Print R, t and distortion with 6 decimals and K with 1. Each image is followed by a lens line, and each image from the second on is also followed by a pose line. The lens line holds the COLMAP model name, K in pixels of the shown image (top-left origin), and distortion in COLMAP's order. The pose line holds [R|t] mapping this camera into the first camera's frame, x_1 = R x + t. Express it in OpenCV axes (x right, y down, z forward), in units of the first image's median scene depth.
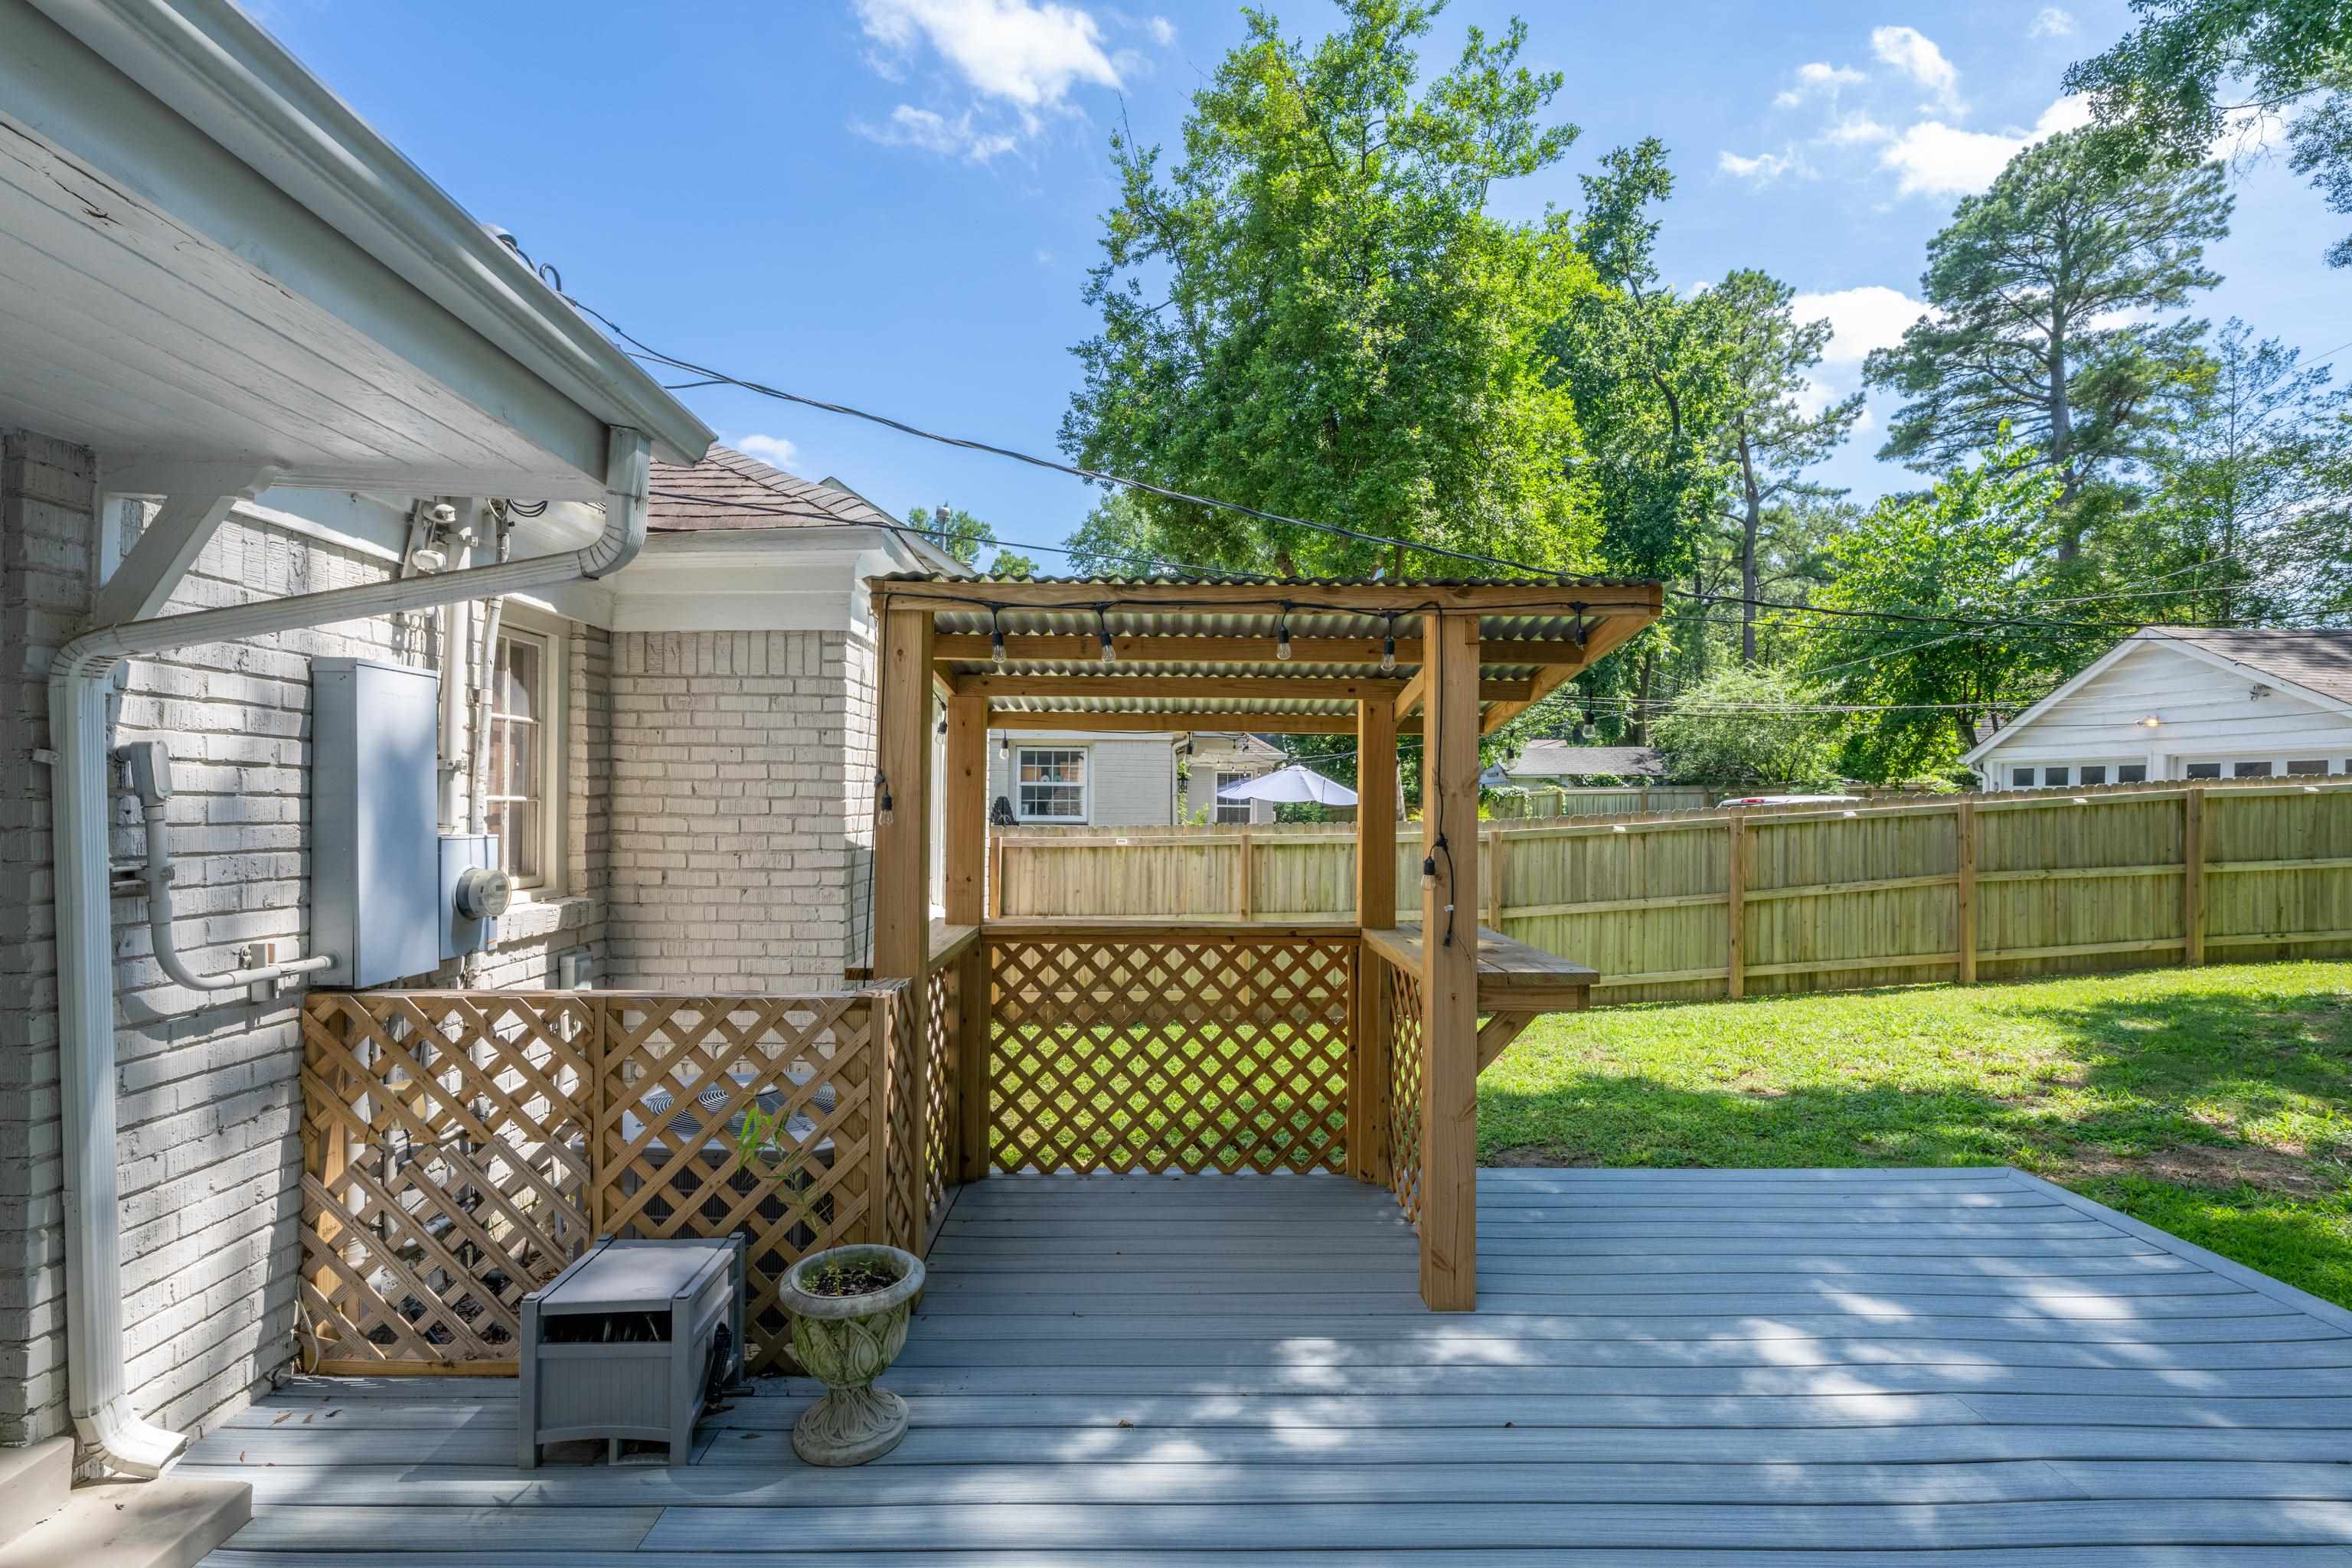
lens RADIAL K [[1062.7, 0, 1160.9], [0, 1062.7, 792.9], [0, 0, 1]] dist [0.000431, 0.000265]
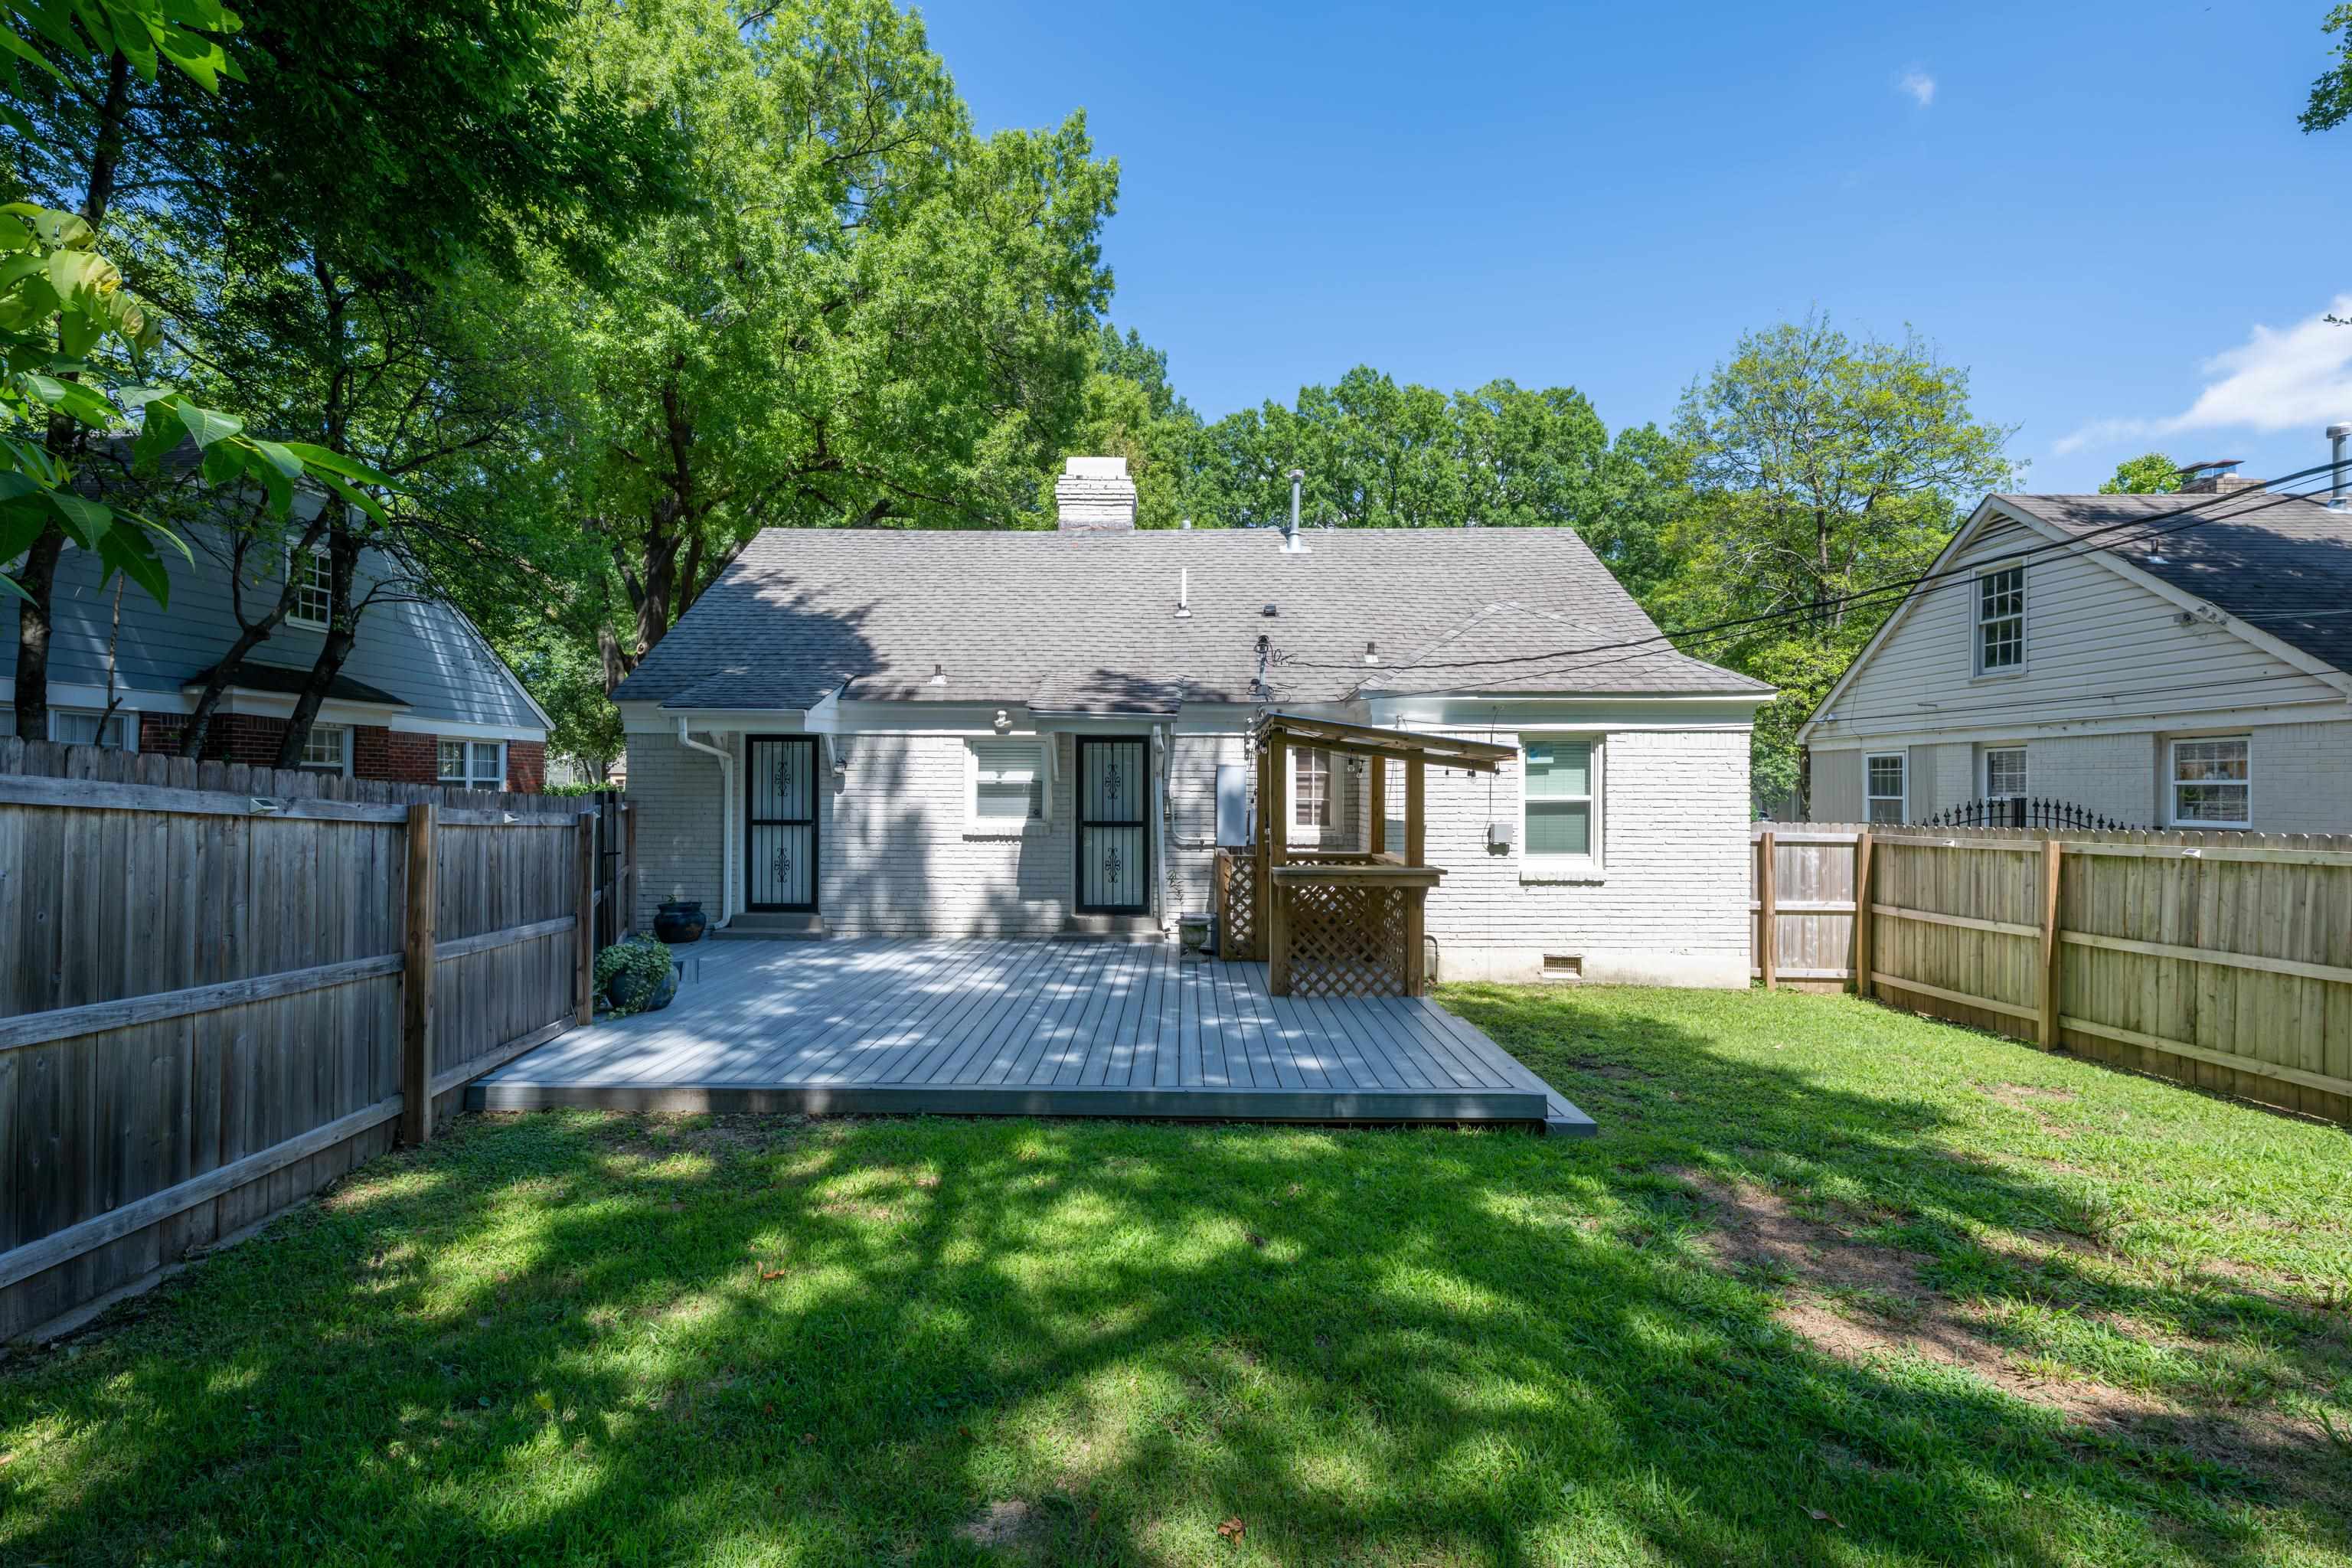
lens RADIAL K [[1086.2, 0, 1199.5], [0, 1086.2, 800.6], [0, 0, 1]] dist [-0.002208, 0.000380]
pose [[-0.019063, 0.002416, -0.999815, 0.672913], [0.004472, 0.999987, 0.002331, -0.000173], [0.999808, -0.004427, -0.019074, 0.199083]]
